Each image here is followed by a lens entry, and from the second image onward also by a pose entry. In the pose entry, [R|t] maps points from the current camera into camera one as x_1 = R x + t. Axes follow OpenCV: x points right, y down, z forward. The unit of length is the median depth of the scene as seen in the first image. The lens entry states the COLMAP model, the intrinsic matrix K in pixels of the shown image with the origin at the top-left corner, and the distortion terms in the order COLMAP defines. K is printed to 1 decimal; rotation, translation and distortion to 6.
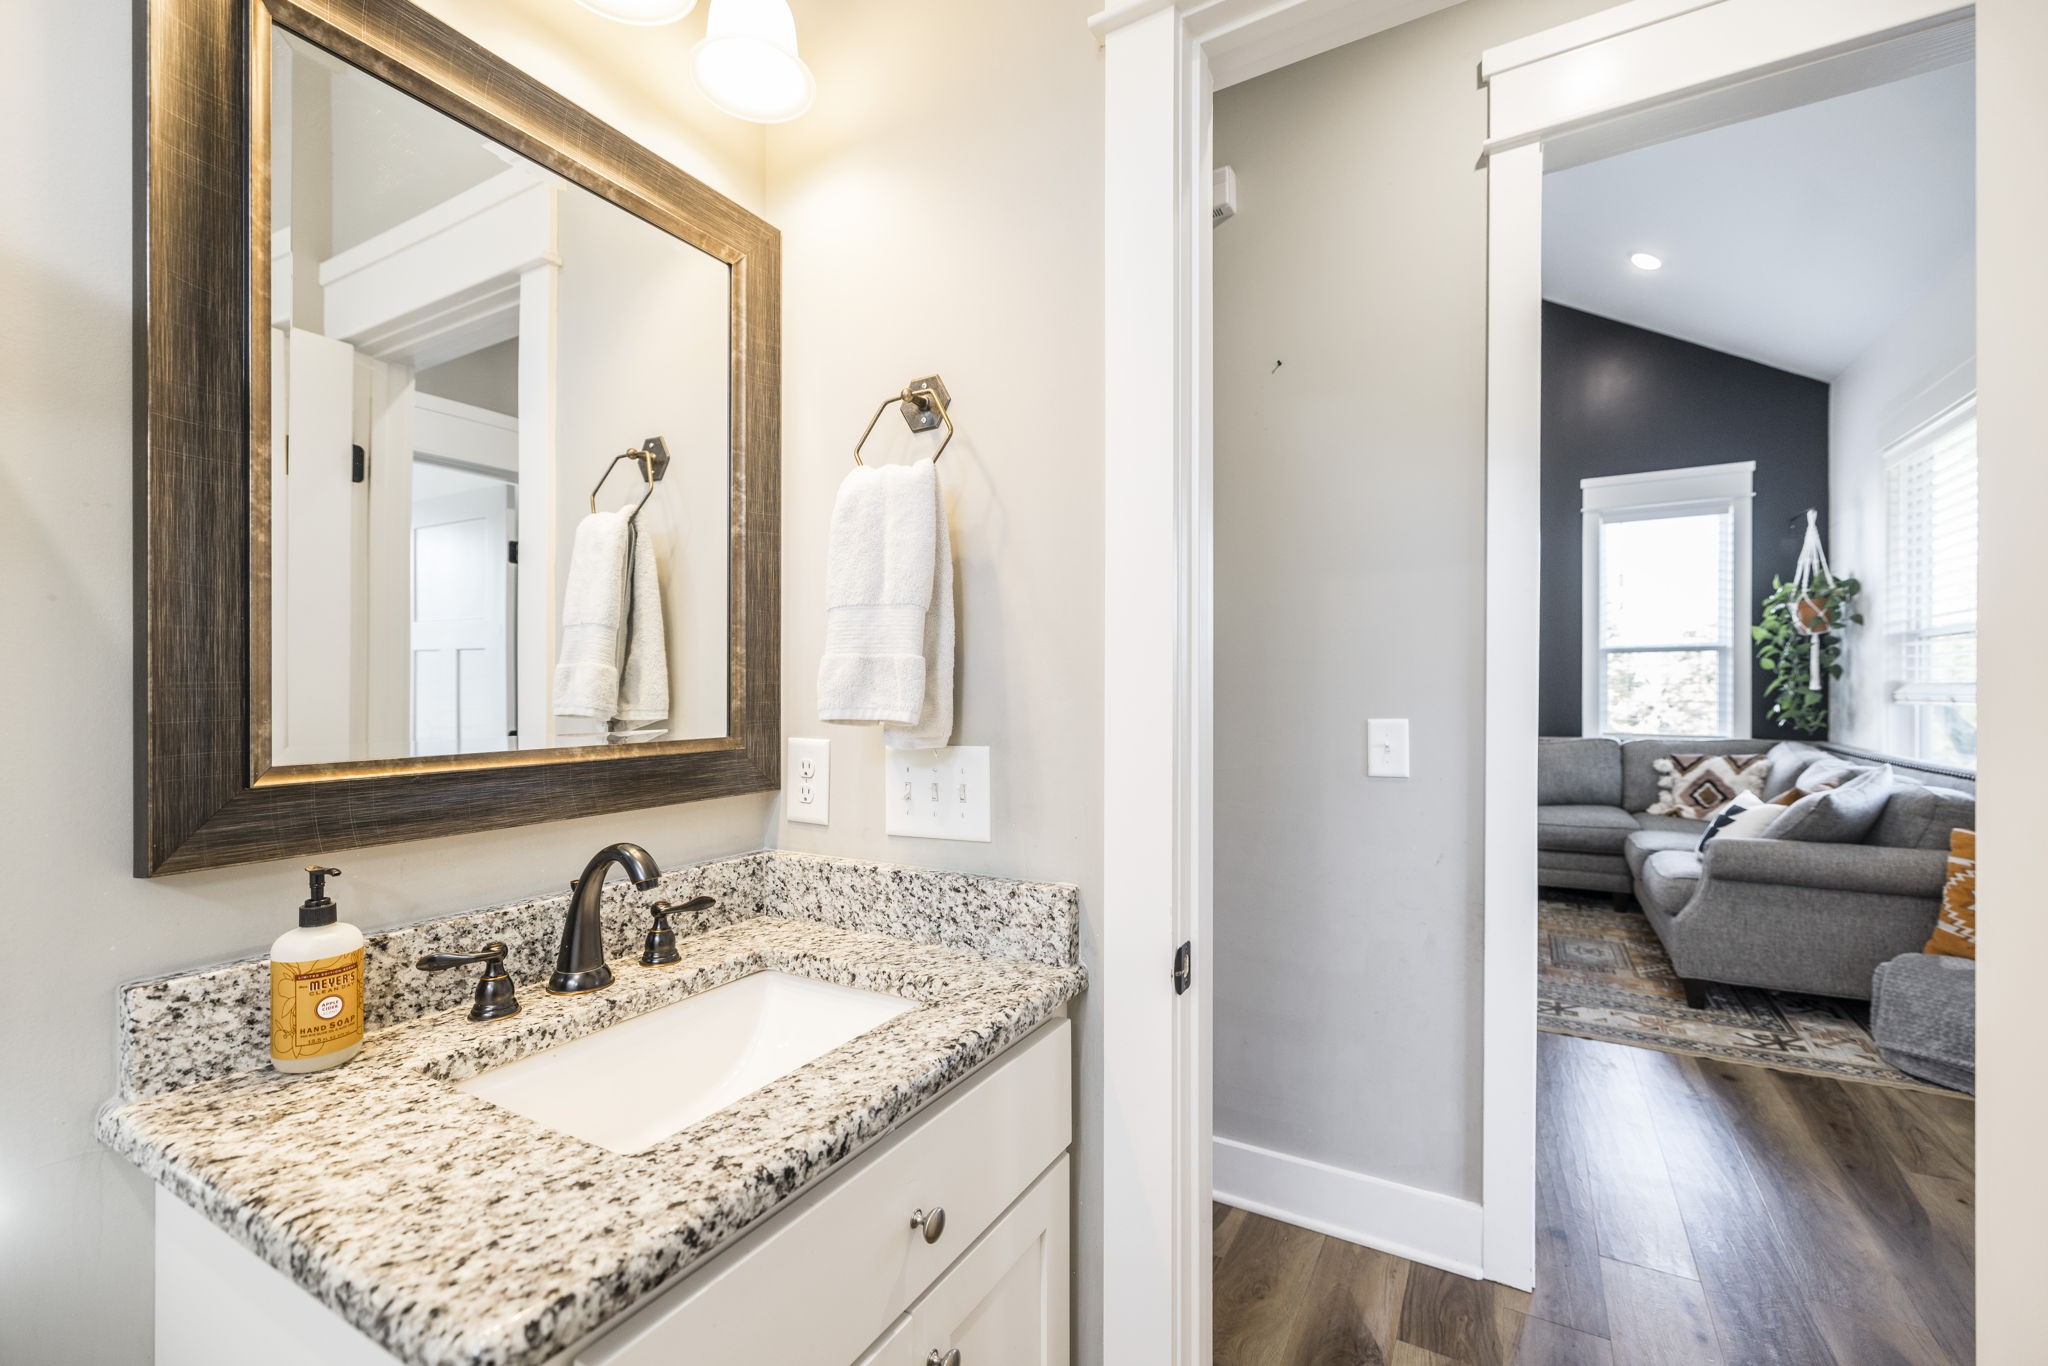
lens RADIAL K [[867.4, 0, 1038.8], [0, 867.4, 702.5], [0, 0, 1]] dist [0.002196, 0.000145]
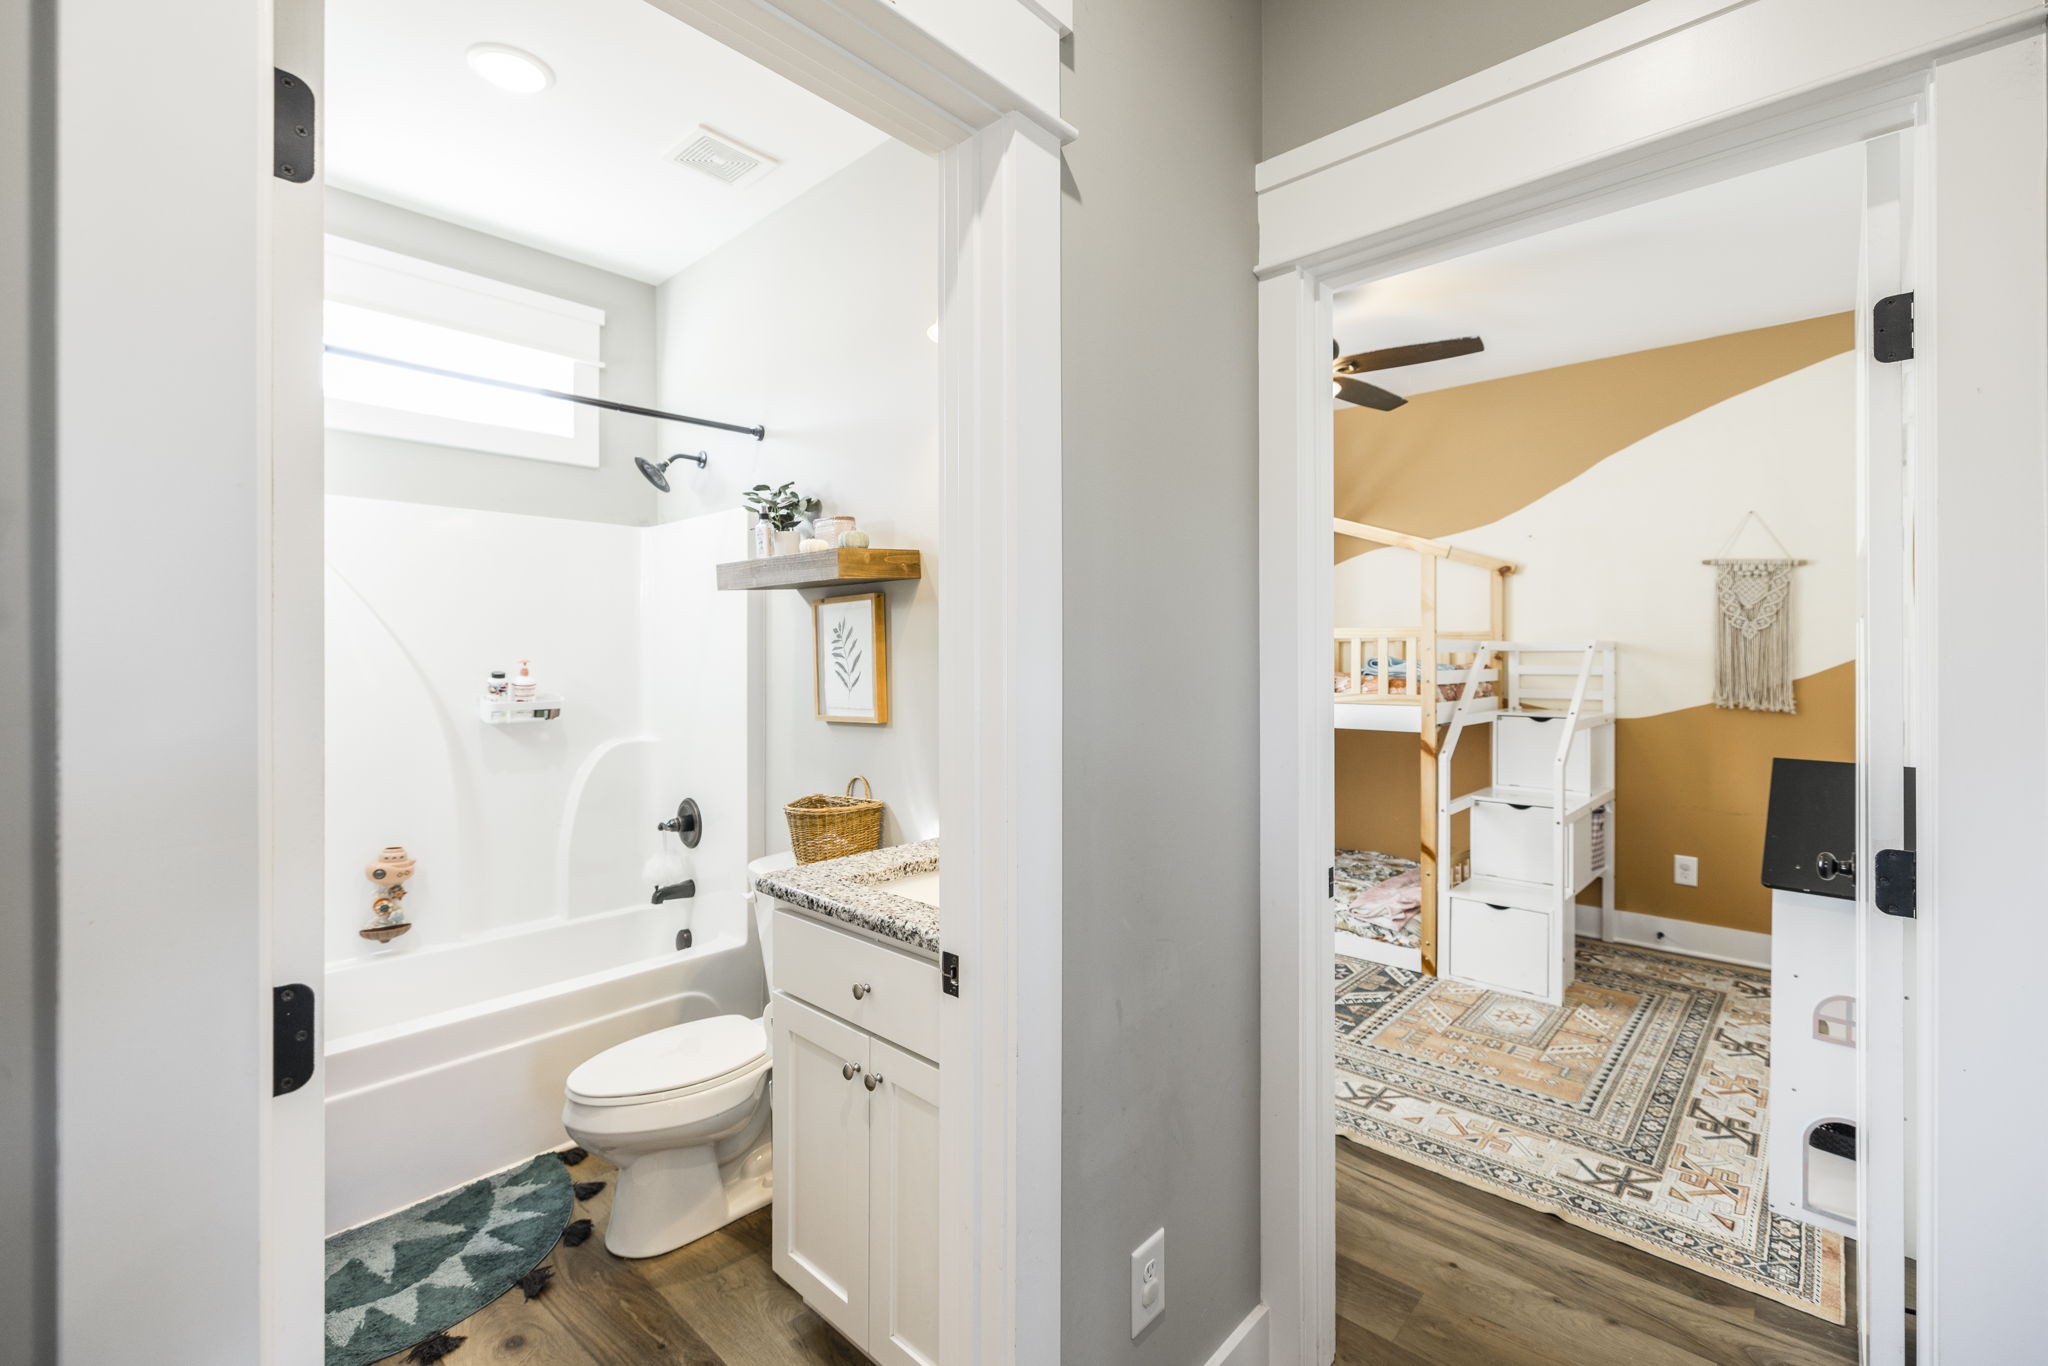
lens RADIAL K [[867.4, 0, 1054.0], [0, 867.4, 667.7], [0, 0, 1]] dist [0.002196, 0.000145]
pose [[-0.226127, 0.011509, -0.974030, 1.598823], [-0.011093, 0.999835, 0.014389, -0.139401], [0.974035, 0.014058, -0.225962, 1.808304]]
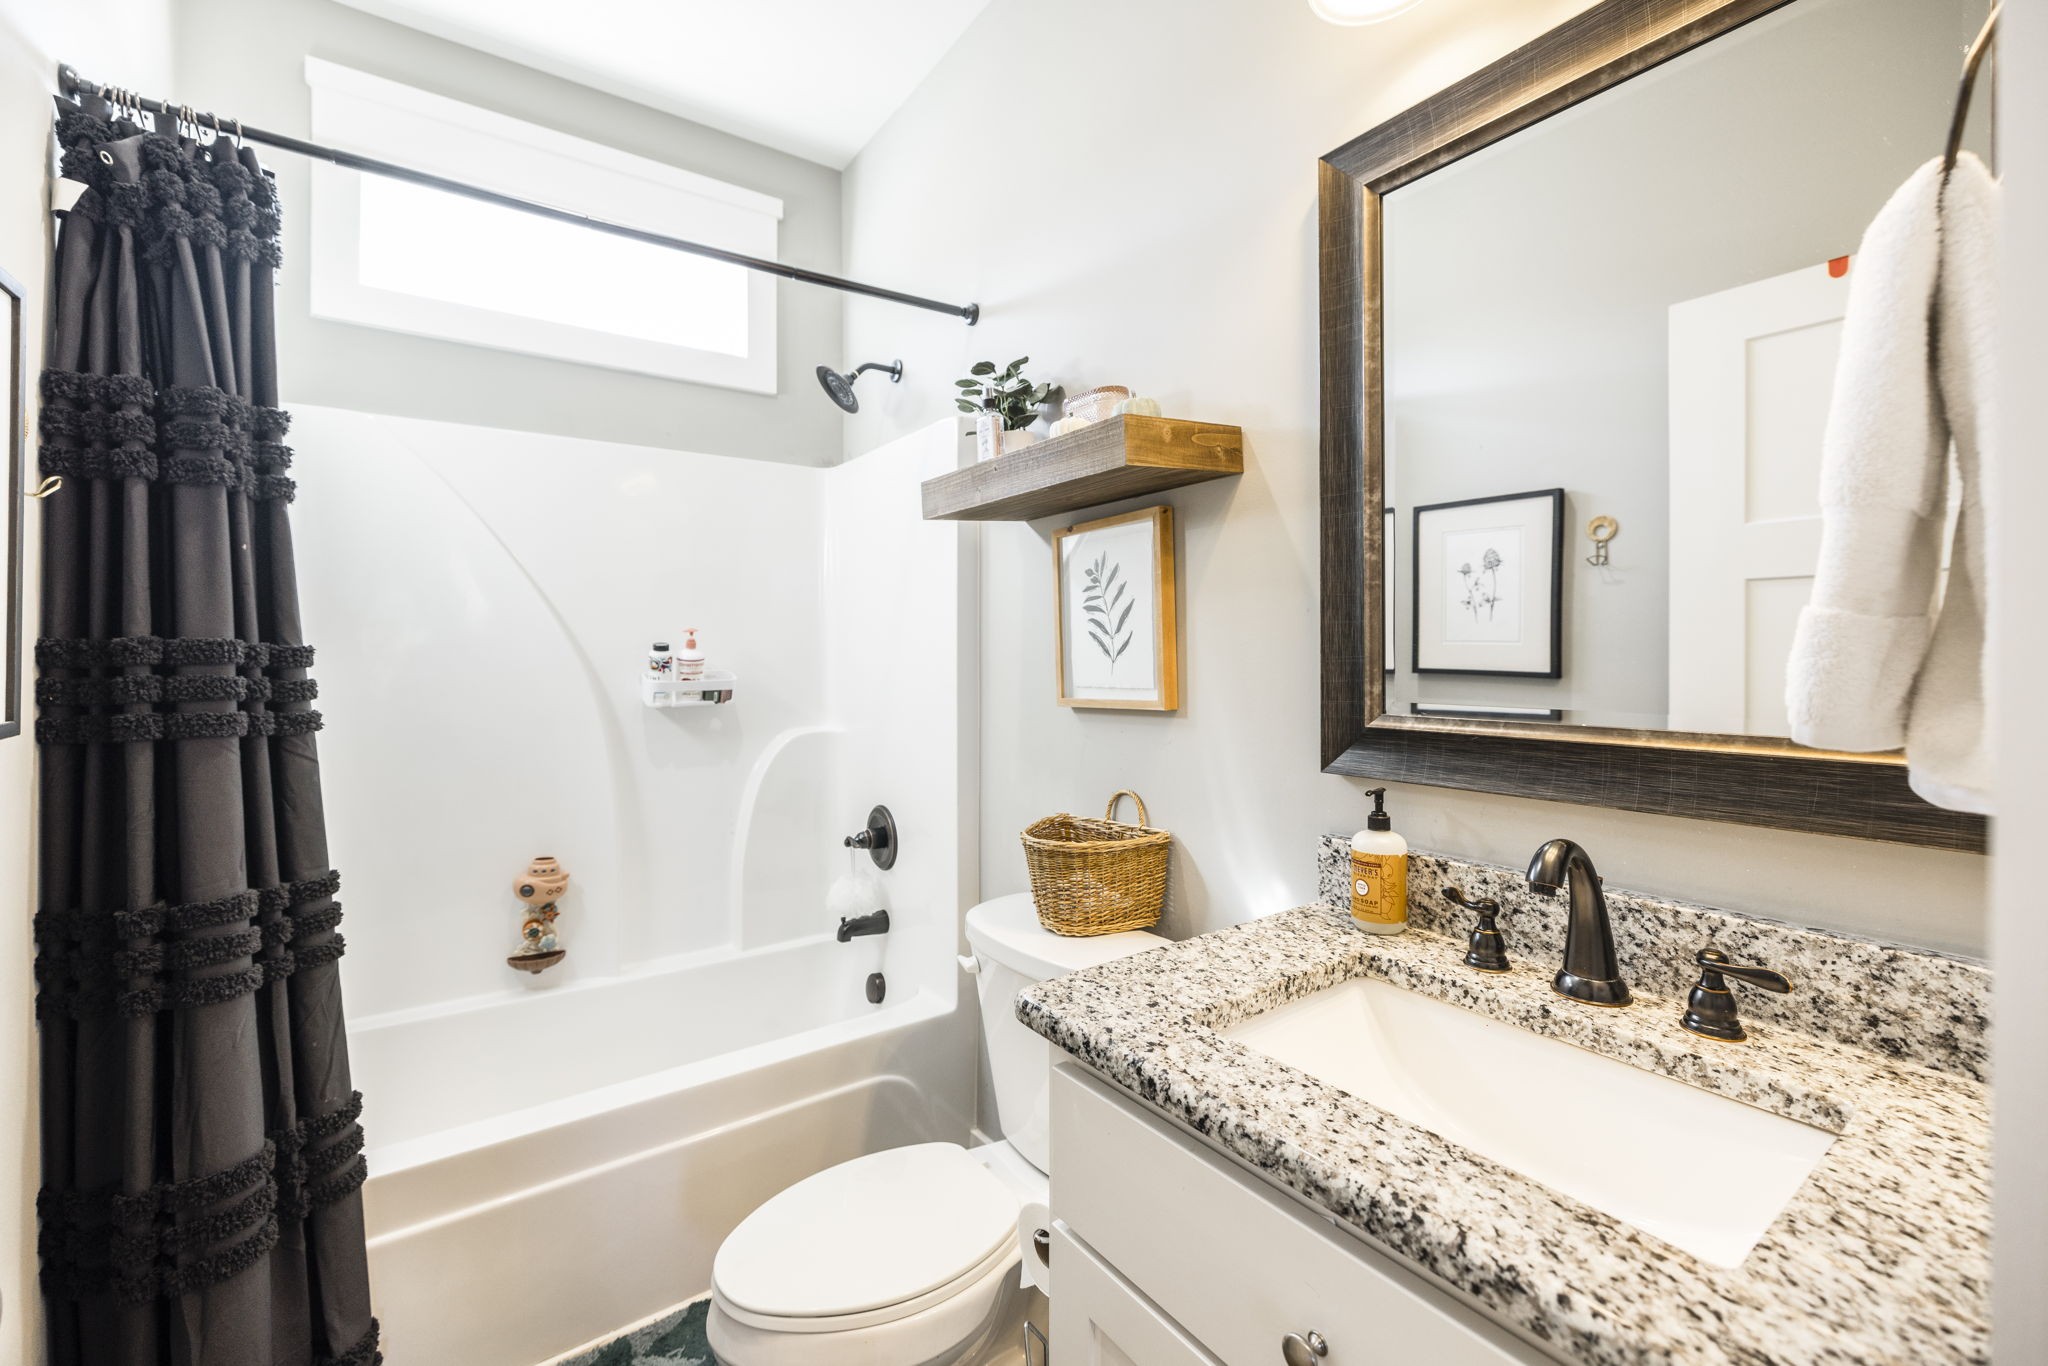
lens RADIAL K [[867.4, 0, 1010.9], [0, 867.4, 654.3], [0, 0, 1]] dist [0.002196, 0.000145]
pose [[-0.448791, 0.005107, -0.893622, 0.676967], [-0.004436, 0.999959, 0.007943, -0.034670], [0.893626, 0.007529, -0.448750, 1.094522]]
